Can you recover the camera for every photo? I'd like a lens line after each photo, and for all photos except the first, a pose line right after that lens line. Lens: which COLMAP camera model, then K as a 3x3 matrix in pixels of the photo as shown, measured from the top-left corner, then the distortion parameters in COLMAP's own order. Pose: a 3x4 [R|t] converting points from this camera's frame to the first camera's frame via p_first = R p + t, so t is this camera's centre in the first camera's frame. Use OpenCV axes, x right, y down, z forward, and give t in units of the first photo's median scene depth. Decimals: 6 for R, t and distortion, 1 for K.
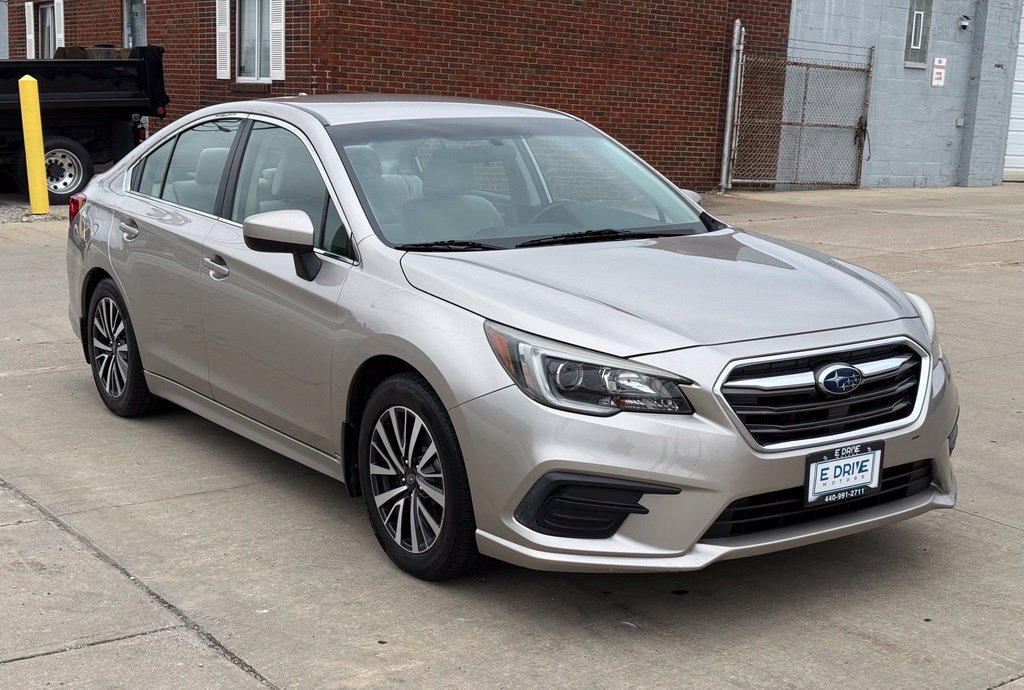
lens RADIAL K [[1421.7, 0, 511.6], [0, 1421.7, 382.9], [0, 0, 1]] dist [0.189173, -0.372619]
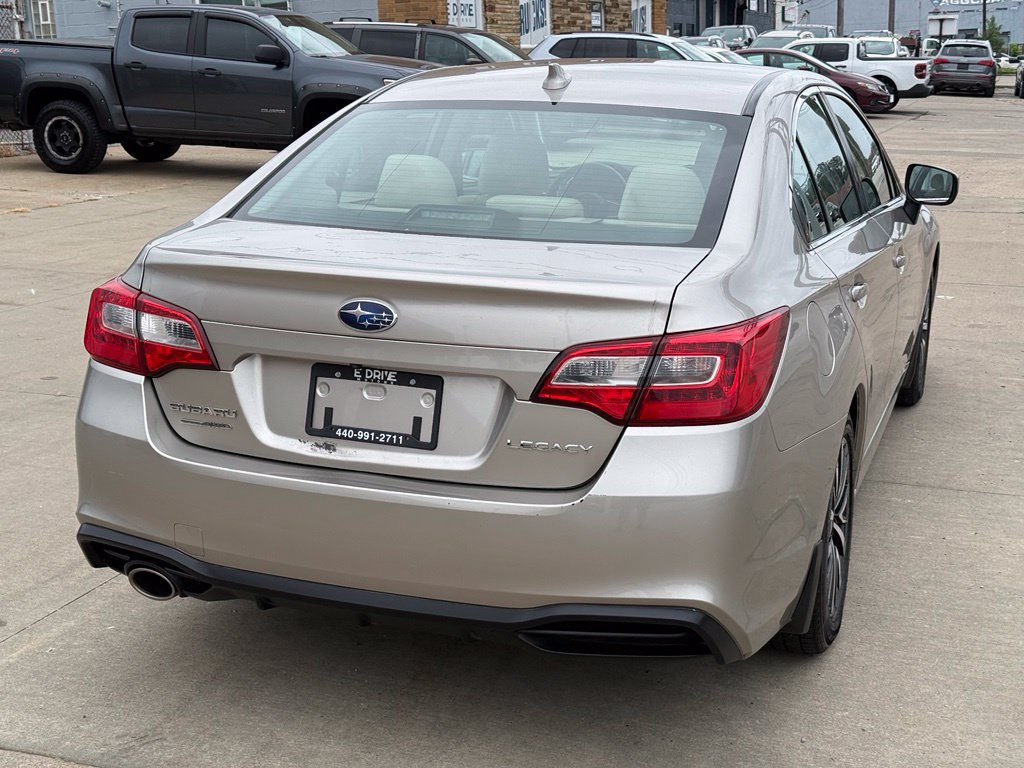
lens RADIAL K [[1421.9, 0, 512.0], [0, 1421.9, 384.0], [0, 0, 1]] dist [0.177308, -0.324927]
pose [[-0.585934, -0.198076, 0.785778, -1.002340], [0.157088, 0.923511, 0.349931, -0.461772], [-0.794988, 0.328472, -0.510001, 2.168153]]
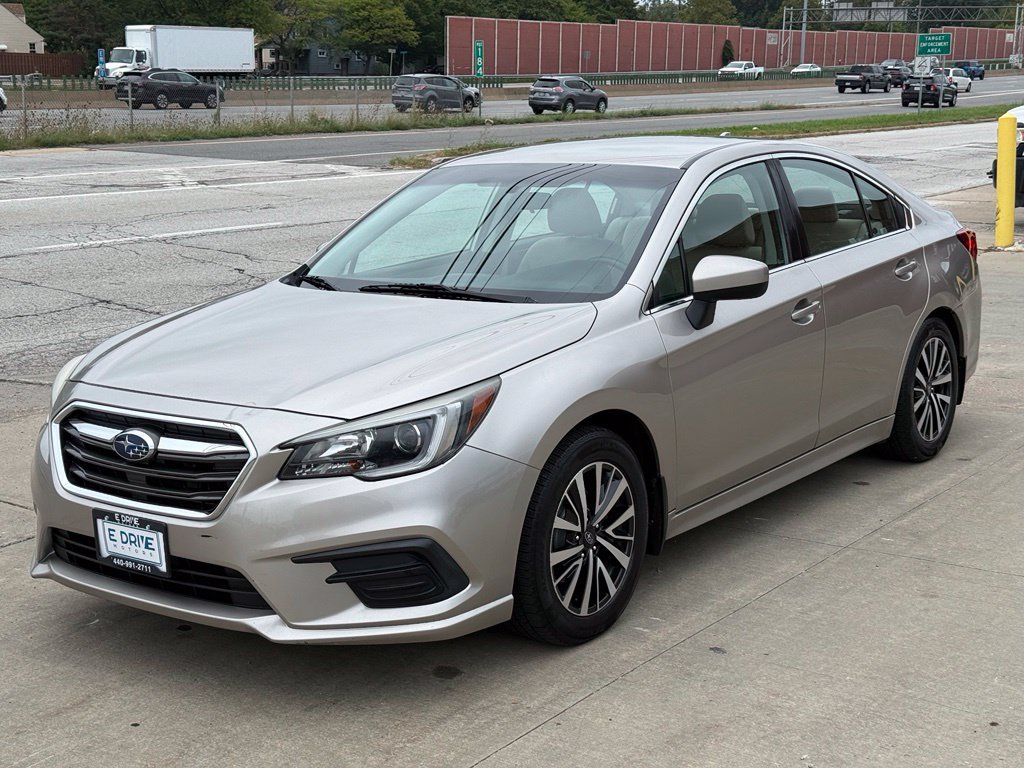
lens RADIAL K [[1421.9, 0, 512.0], [0, 1421.9, 384.0], [0, 0, 1]] dist [0.177308, -0.324927]
pose [[0.327591, 0.165416, -0.930227, 1.179504], [-0.169929, 0.978815, 0.114214, -0.192628], [0.929413, 0.120657, 0.348760, 0.870860]]
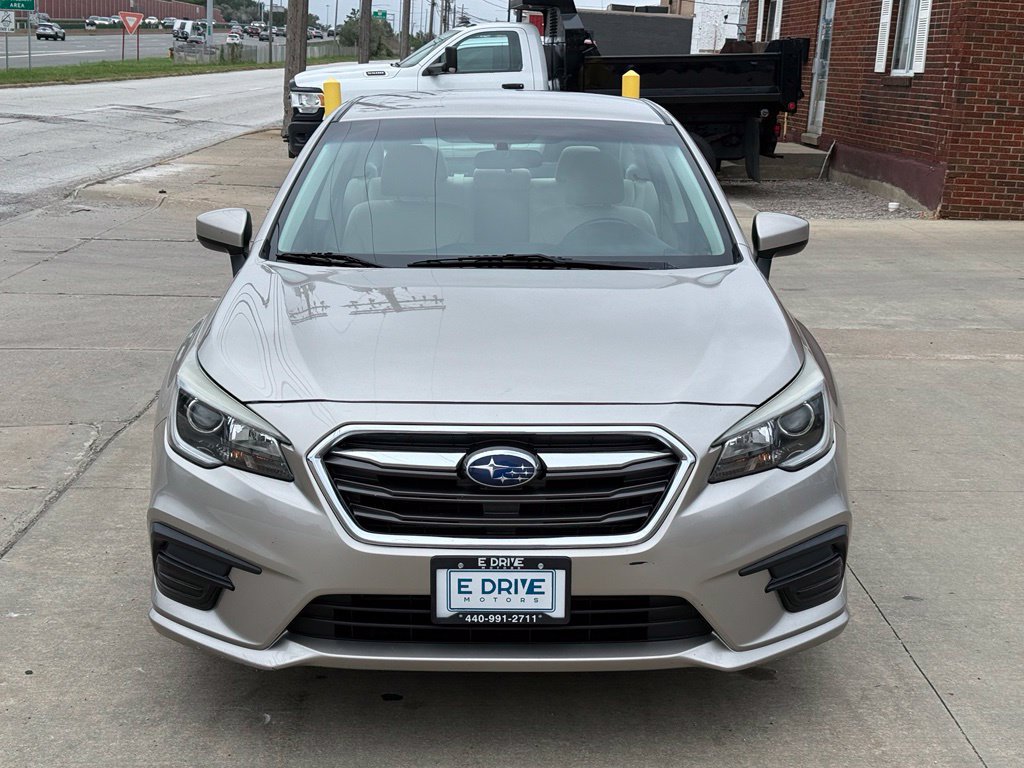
lens RADIAL K [[1453.3, 0, 512.0], [0, 1453.3, 384.0], [0, 0, 1]] dist [0.182492, -0.376379]
pose [[0.832544, 0.123714, -0.539969, 0.634001], [-0.123173, 0.991684, 0.037295, -0.075517], [0.540092, 0.035460, 0.840858, 0.334773]]
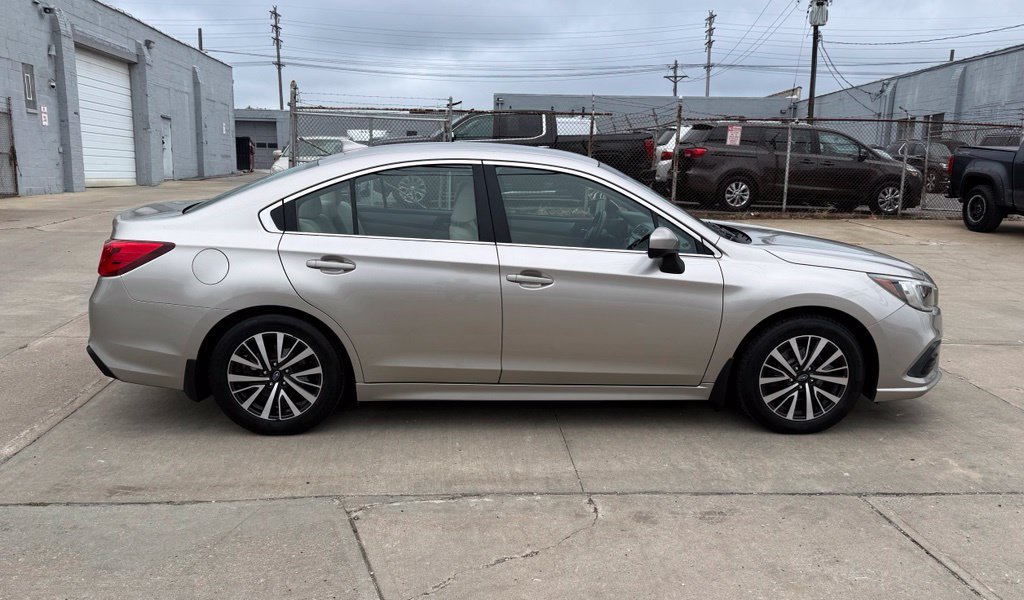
lens RADIAL K [[815.8, 0, 510.3], [0, 815.8, 332.0], [0, 0, 1]] dist [0.120474, -0.192425]
pose [[0.517797, -0.195136, 0.832951, -1.109945], [0.158565, 0.978660, 0.130701, -0.176177], [-0.840680, 0.064400, 0.537689, 0.812076]]
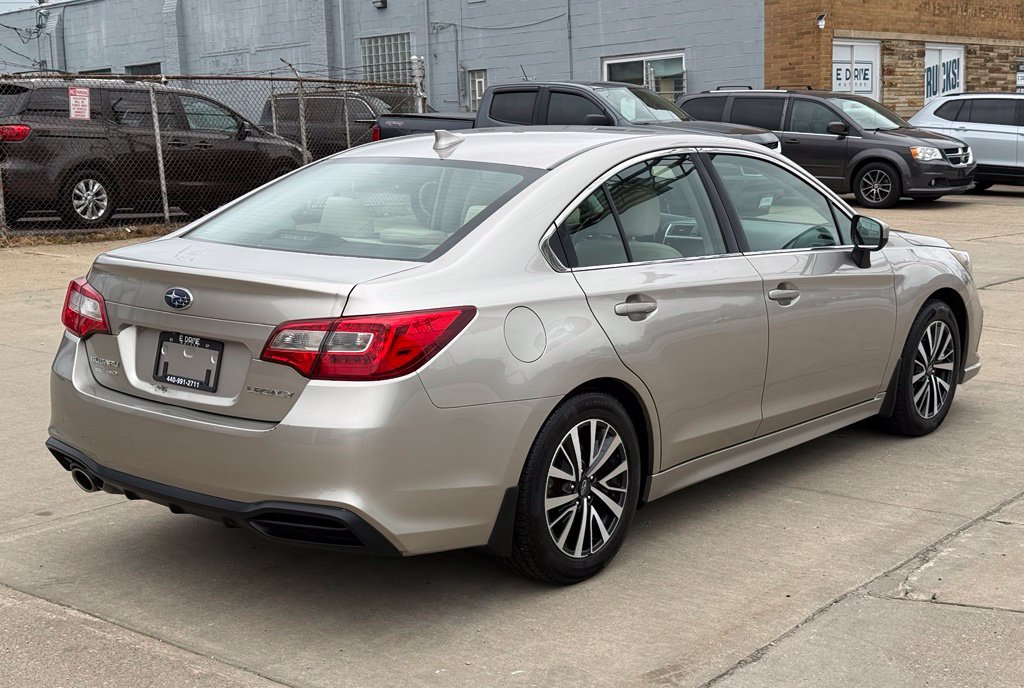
lens RADIAL K [[1421.7, 0, 511.6], [0, 1421.7, 381.9], [0, 0, 1]] dist [0.189173, -0.372619]
pose [[-0.280860, -0.186122, 0.941529, -1.470749], [0.200299, 0.948046, 0.247160, -0.409692], [-0.938615, 0.258005, -0.228988, 1.879045]]
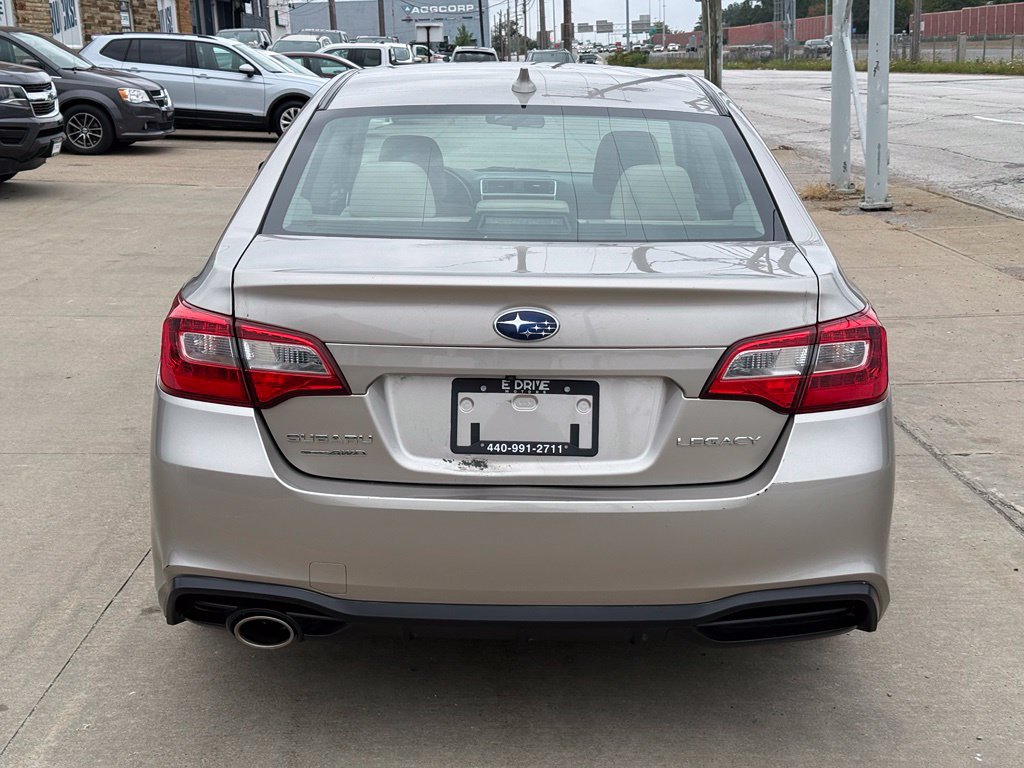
lens RADIAL K [[1421.9, 0, 512.0], [0, 1421.9, 384.0], [0, 0, 1]] dist [0.177308, -0.324927]
pose [[-0.828961, -0.138245, 0.541952, -0.768794], [0.104447, 0.913663, 0.392825, -0.503159], [-0.549467, 0.382242, -0.742951, 2.382691]]
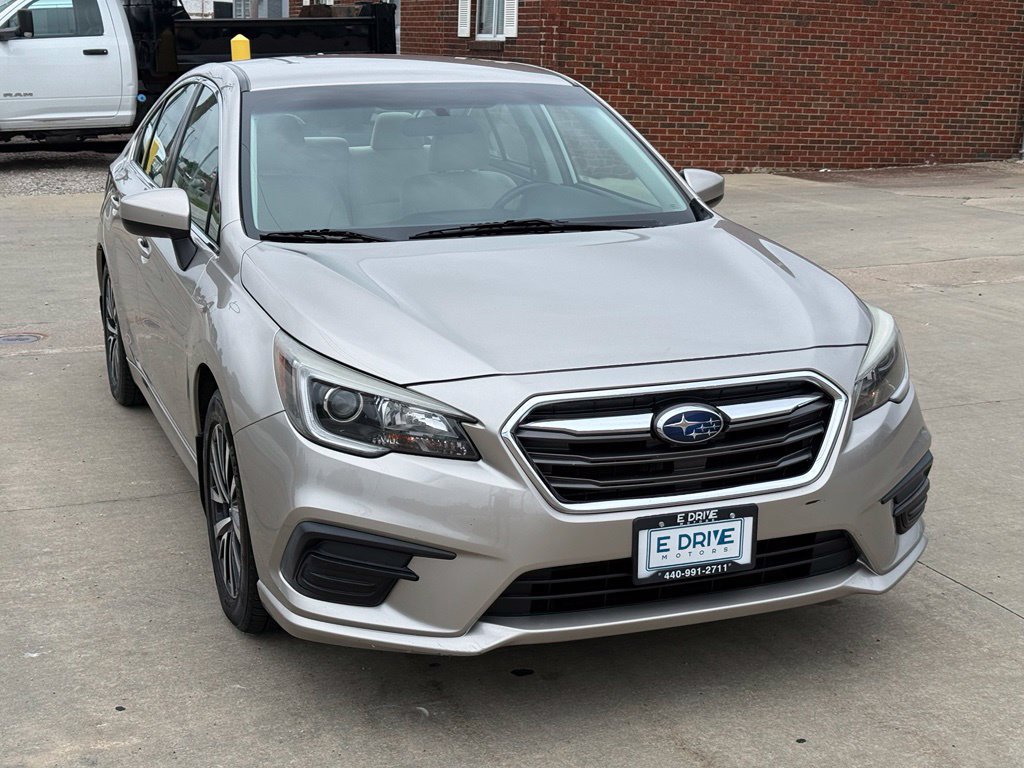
lens RADIAL K [[1496.8, 0, 512.0], [0, 1496.8, 384.0], [0, 0, 1]] dist [0.188297, -0.372409]
pose [[0.971800, 0.048020, -0.230867, 0.314104], [-0.043526, 0.998751, 0.024523, -0.039522], [0.231756, -0.013782, 0.972676, 0.175781]]
